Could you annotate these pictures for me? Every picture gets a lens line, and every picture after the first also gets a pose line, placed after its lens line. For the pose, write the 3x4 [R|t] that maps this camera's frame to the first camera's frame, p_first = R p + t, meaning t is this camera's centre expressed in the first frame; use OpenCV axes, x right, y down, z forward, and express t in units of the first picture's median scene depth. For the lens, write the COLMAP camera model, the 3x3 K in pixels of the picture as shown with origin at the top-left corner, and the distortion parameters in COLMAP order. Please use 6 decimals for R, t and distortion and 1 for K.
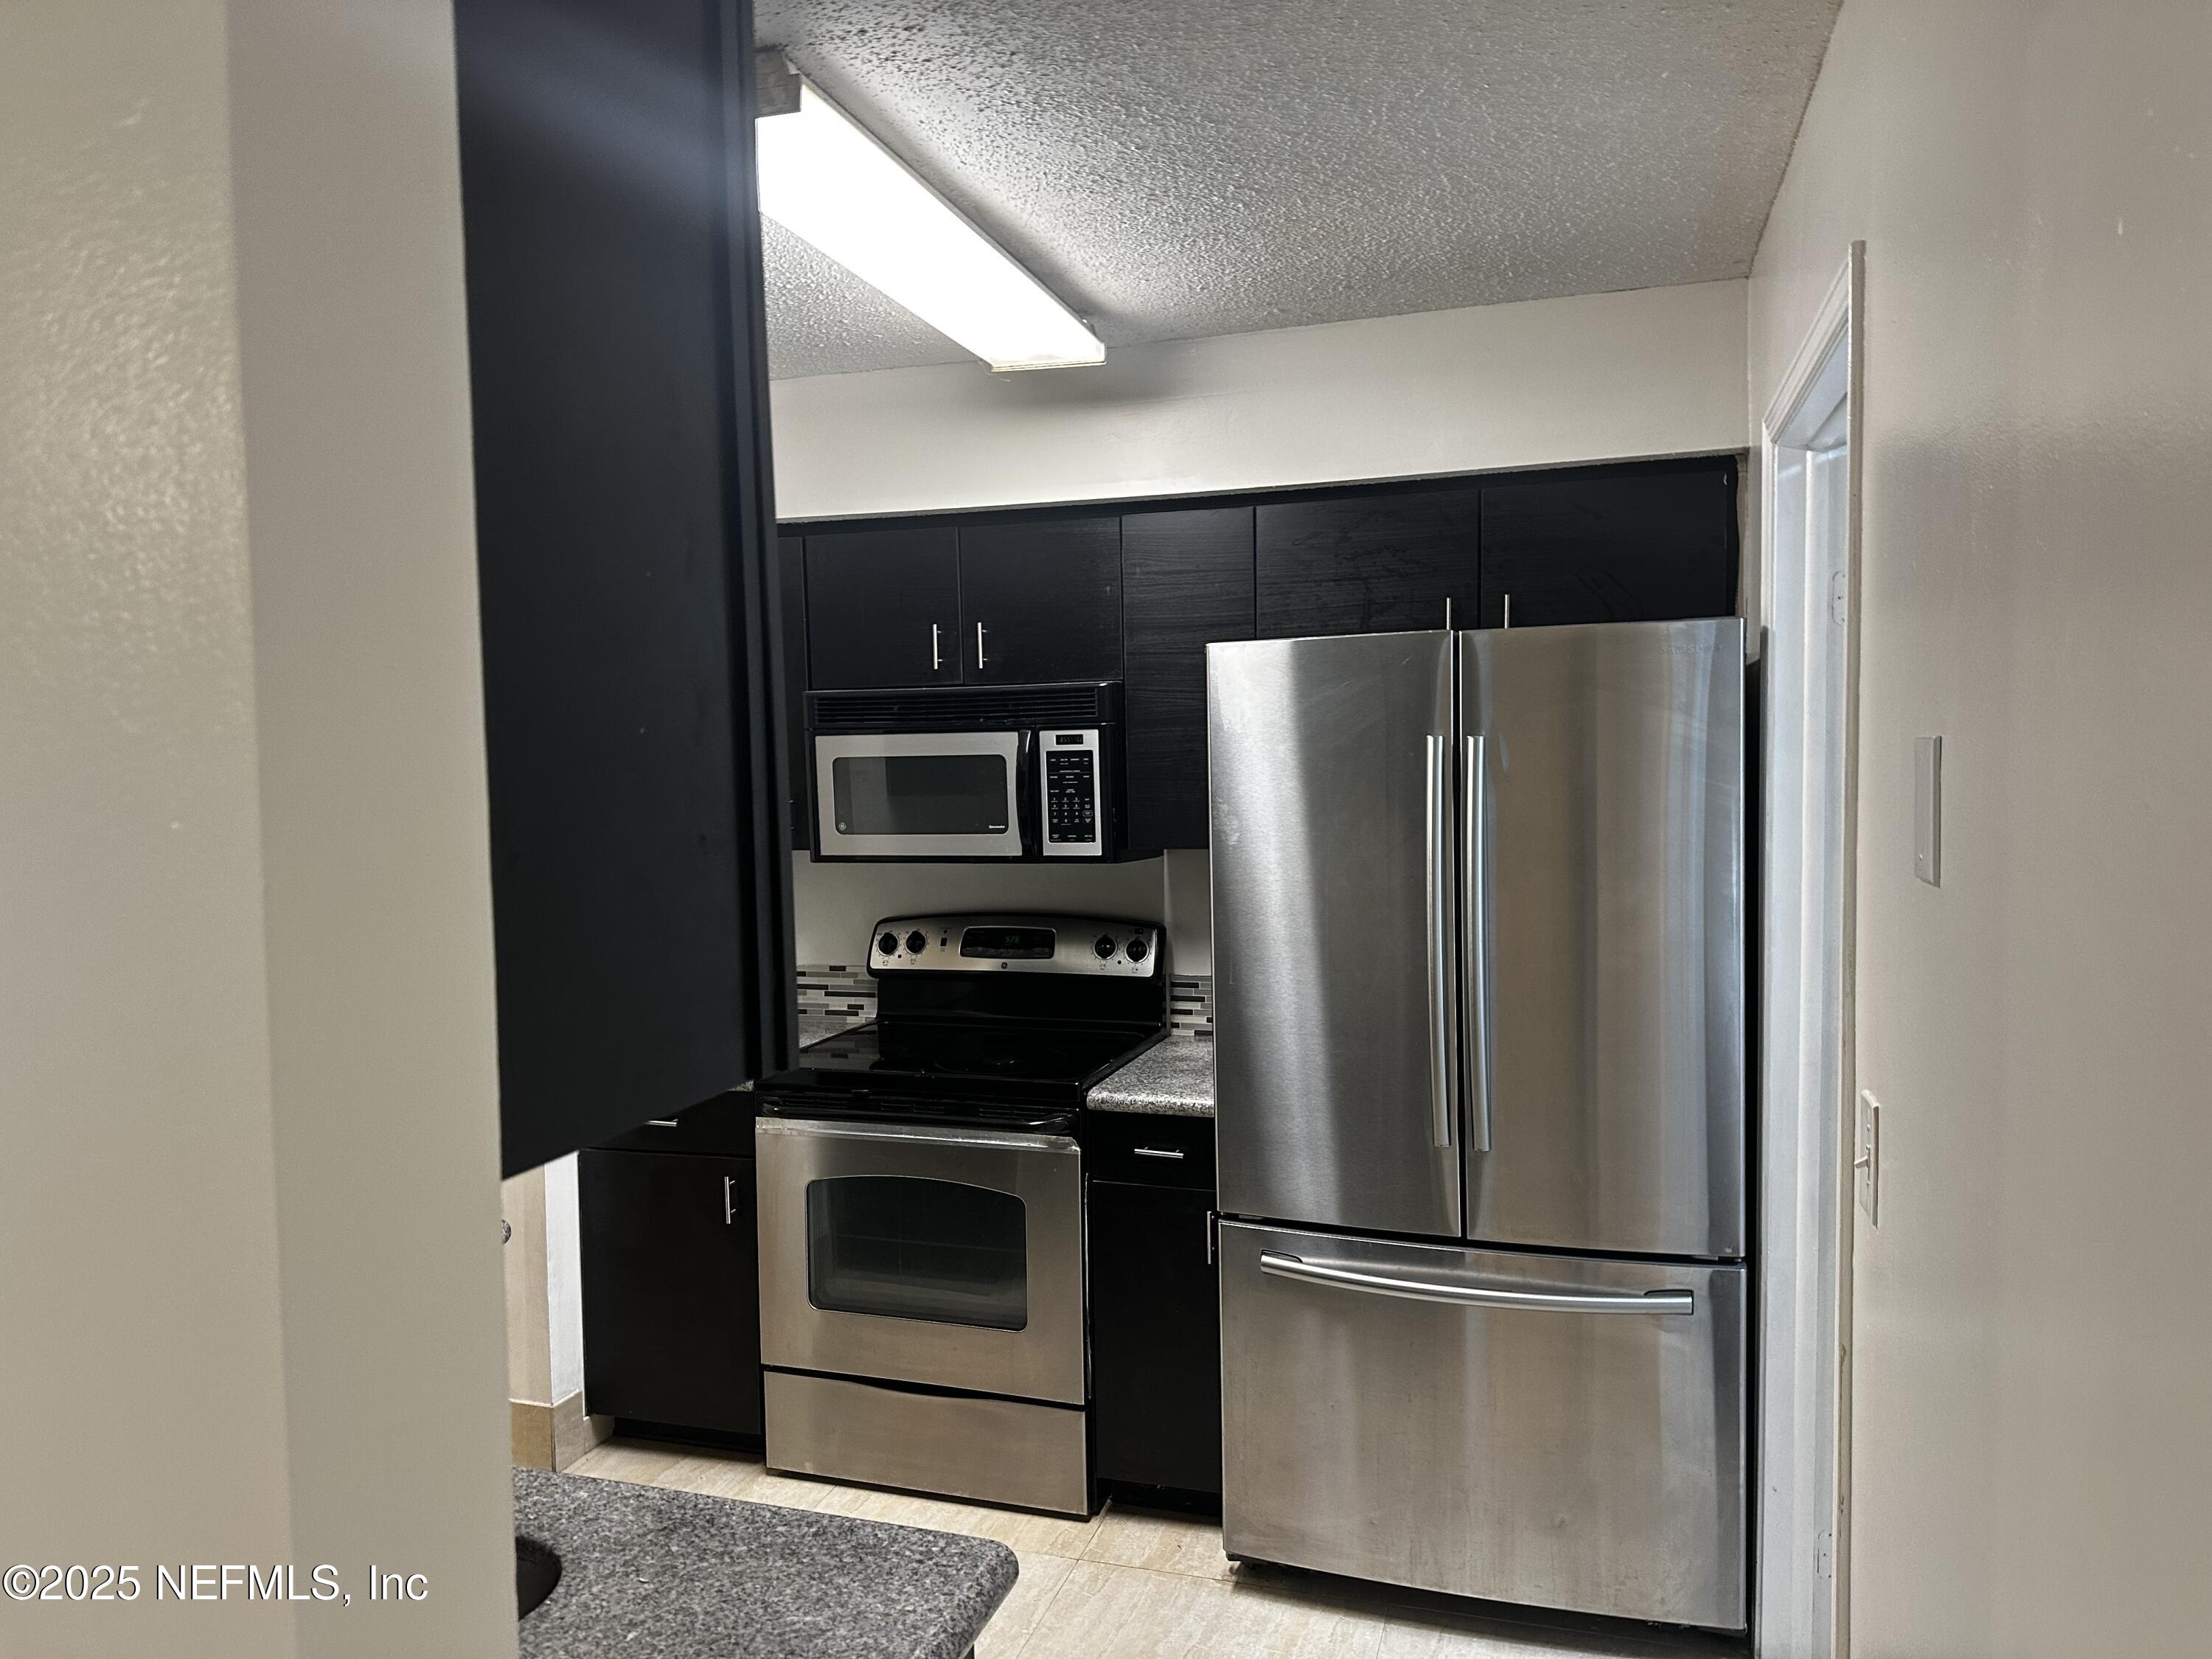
lens RADIAL K [[1548.1, 0, 1106.0], [0, 1548.1, 829.5], [0, 0, 1]] dist [0.140467, -0.166826]
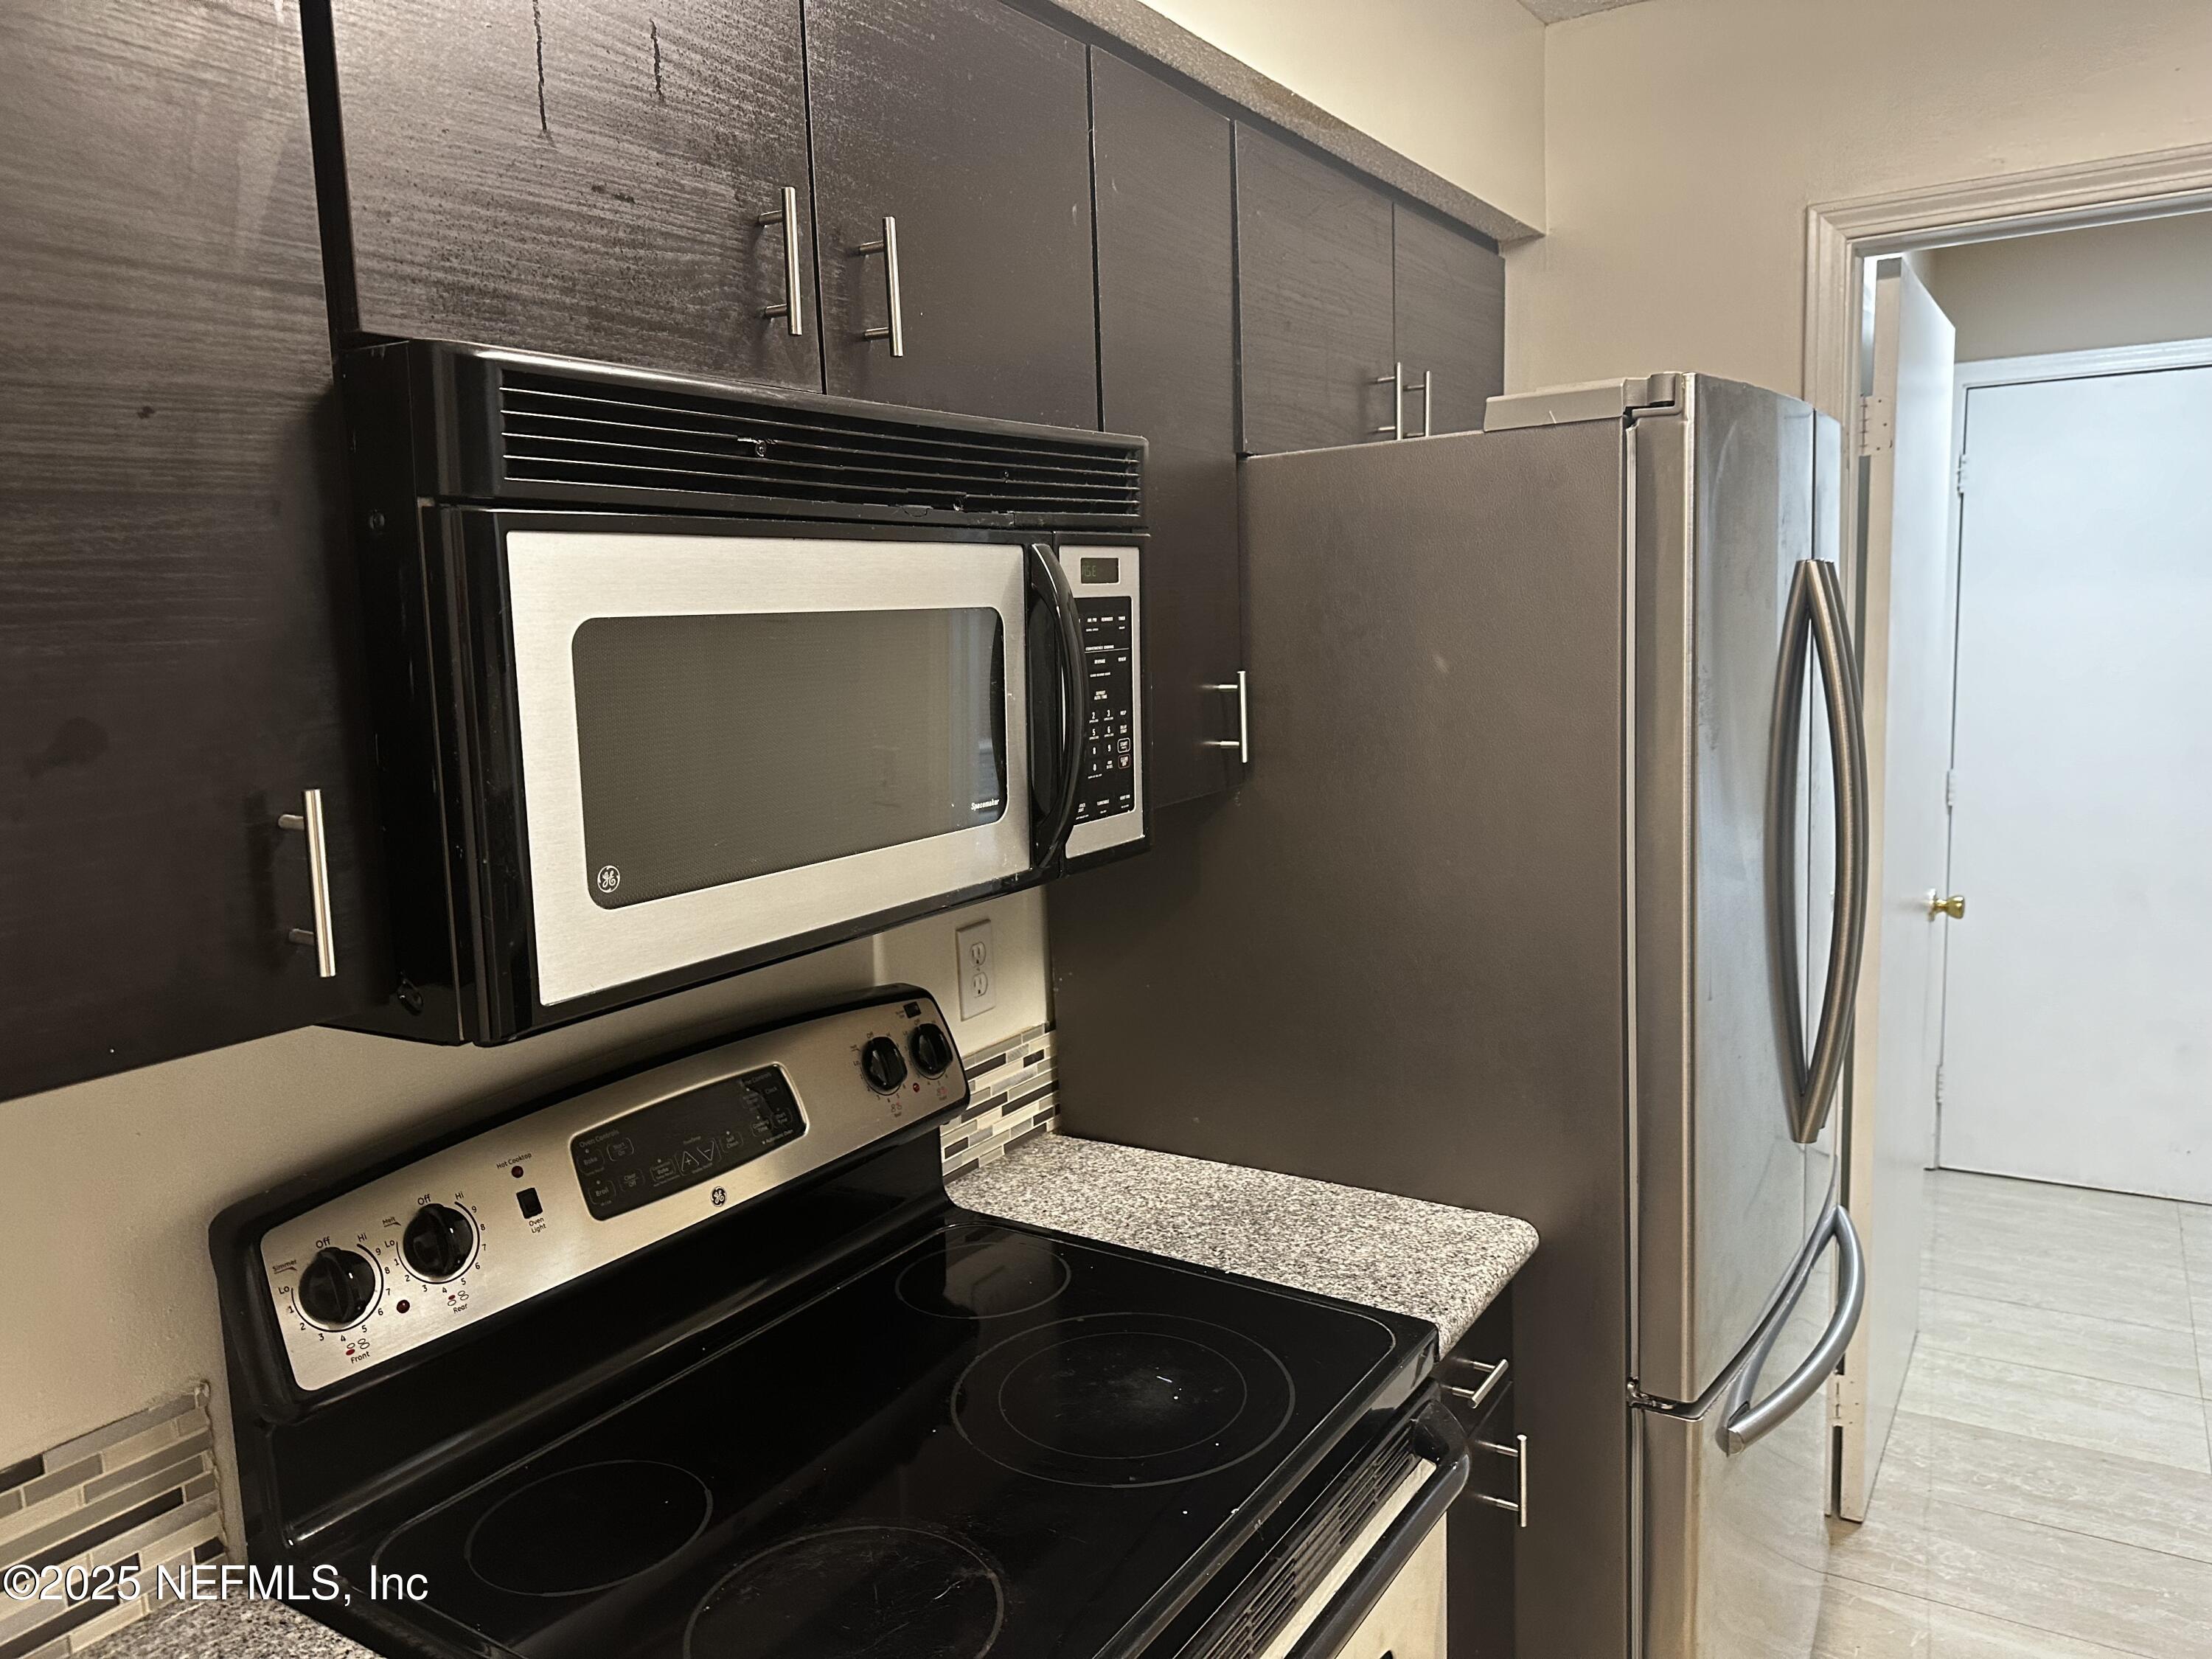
lens RADIAL K [[1527.6, 0, 1106.0], [0, 1527.6, 829.5], [0, 0, 1]] dist [0.062663, -0.067203]
pose [[0.255483, -0.126836, 0.958458, -0.421844], [0.087638, 0.990314, 0.107691, -0.033281], [-0.962833, 0.056484, 0.264124, 0.890911]]
